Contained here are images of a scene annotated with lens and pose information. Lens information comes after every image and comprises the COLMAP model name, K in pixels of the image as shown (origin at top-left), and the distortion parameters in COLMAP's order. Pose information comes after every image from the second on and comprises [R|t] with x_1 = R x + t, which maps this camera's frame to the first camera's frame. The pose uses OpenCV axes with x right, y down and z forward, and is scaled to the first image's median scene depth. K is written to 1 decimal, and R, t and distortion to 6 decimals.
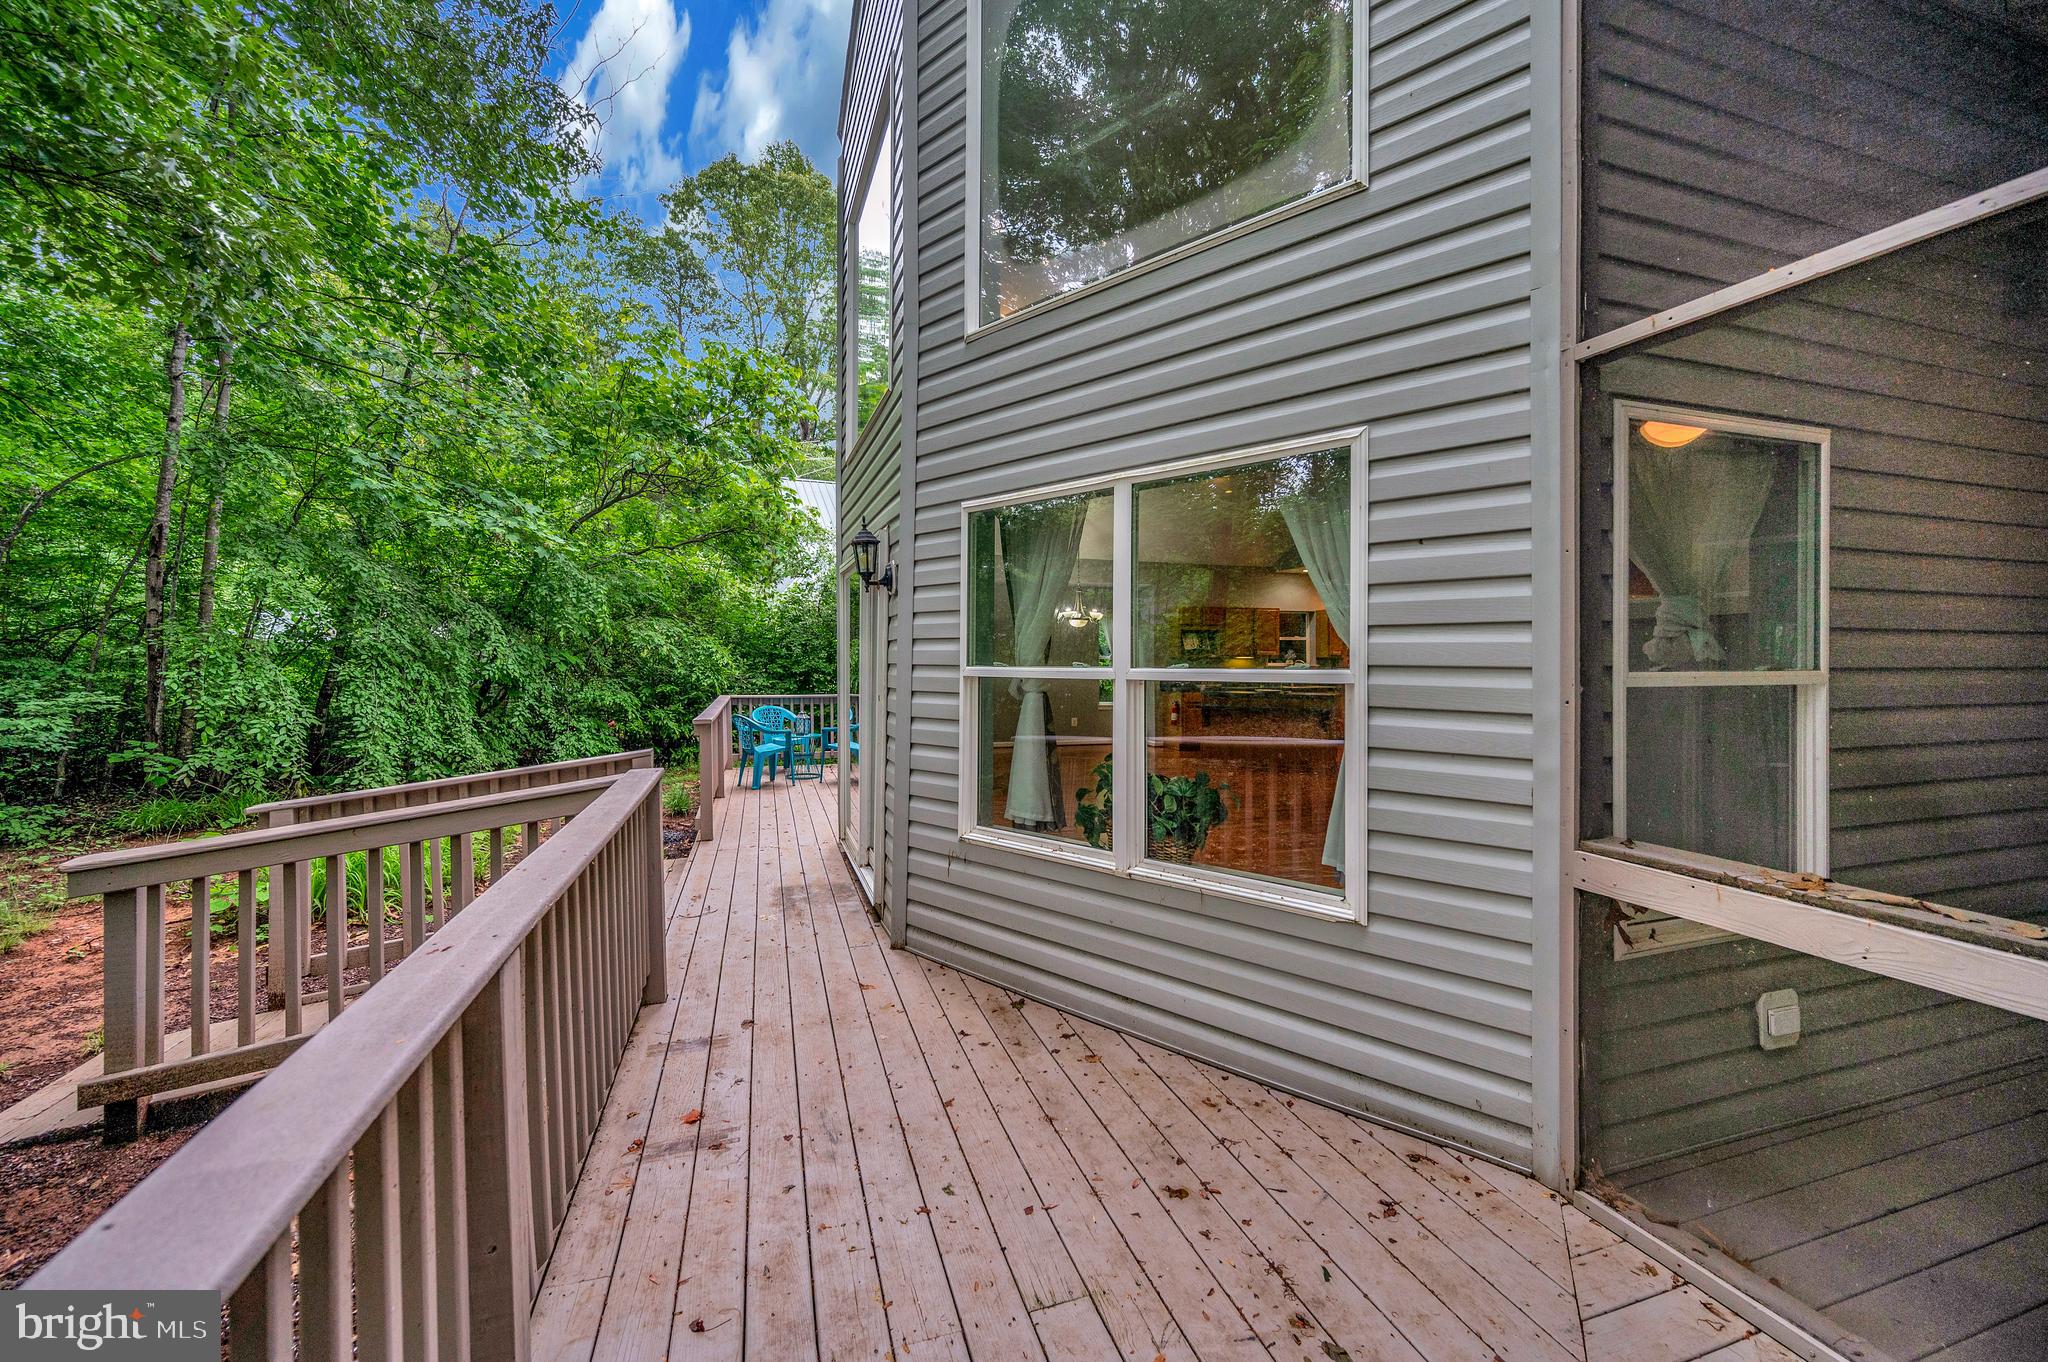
lens RADIAL K [[817.0, 0, 1024.6], [0, 817.0, 662.5], [0, 0, 1]] dist [0.002588, -0.000094]
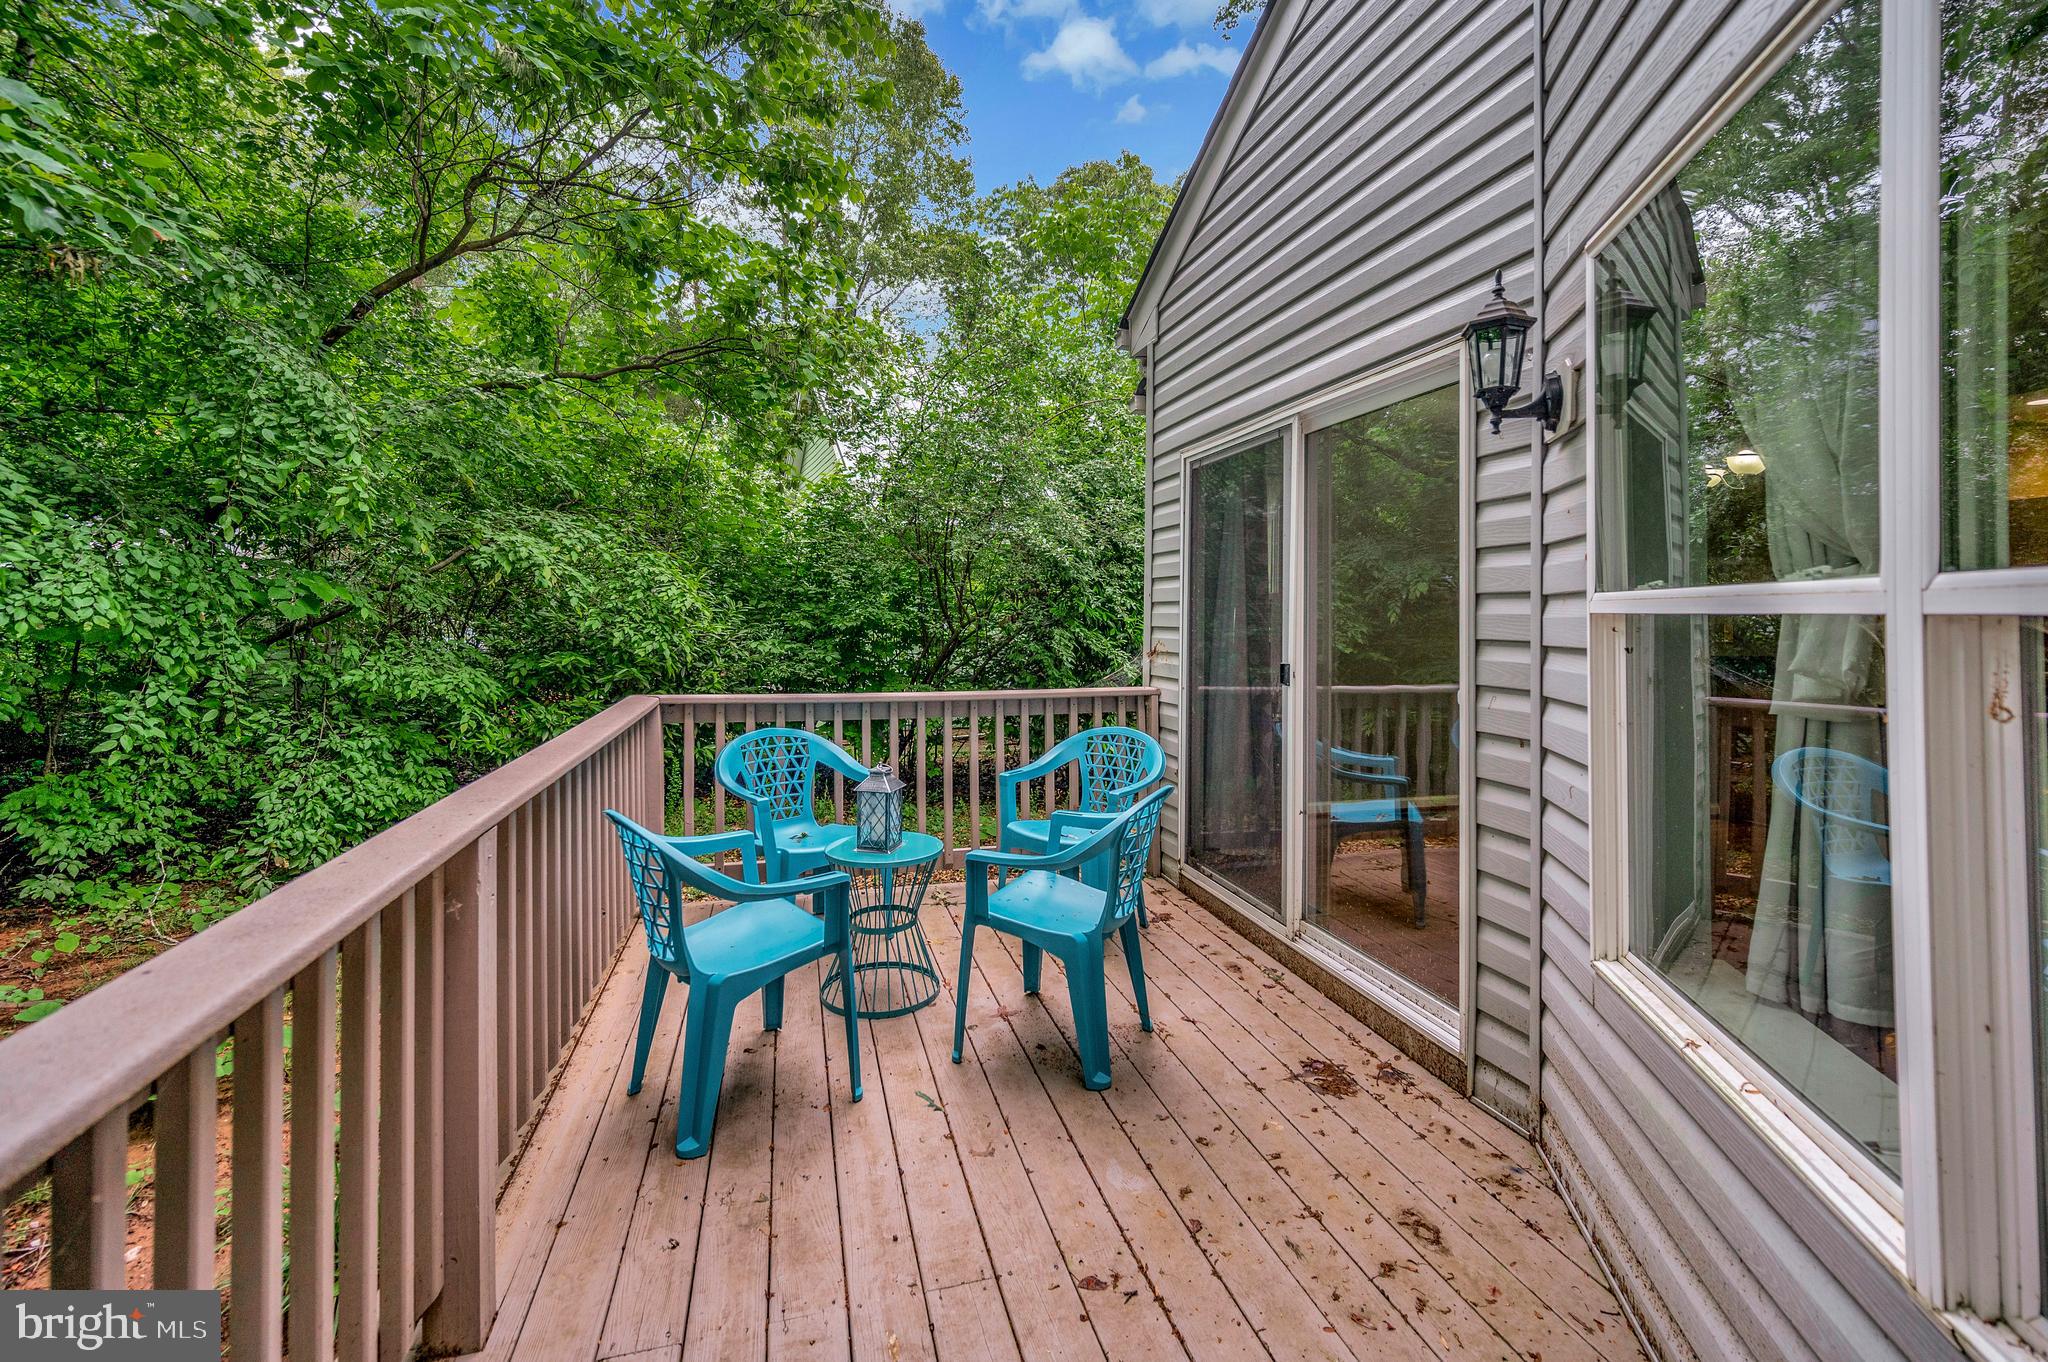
lens RADIAL K [[817.0, 0, 1043.8], [0, 817.0, 617.0], [0, 0, 1]] dist [0.002588, -0.000094]
pose [[0.999737, 0.003252, -0.022710, -0.138356], [-0.003443, 0.999959, -0.008346, 0.008788], [0.022682, 0.008422, 0.999707, 0.486976]]
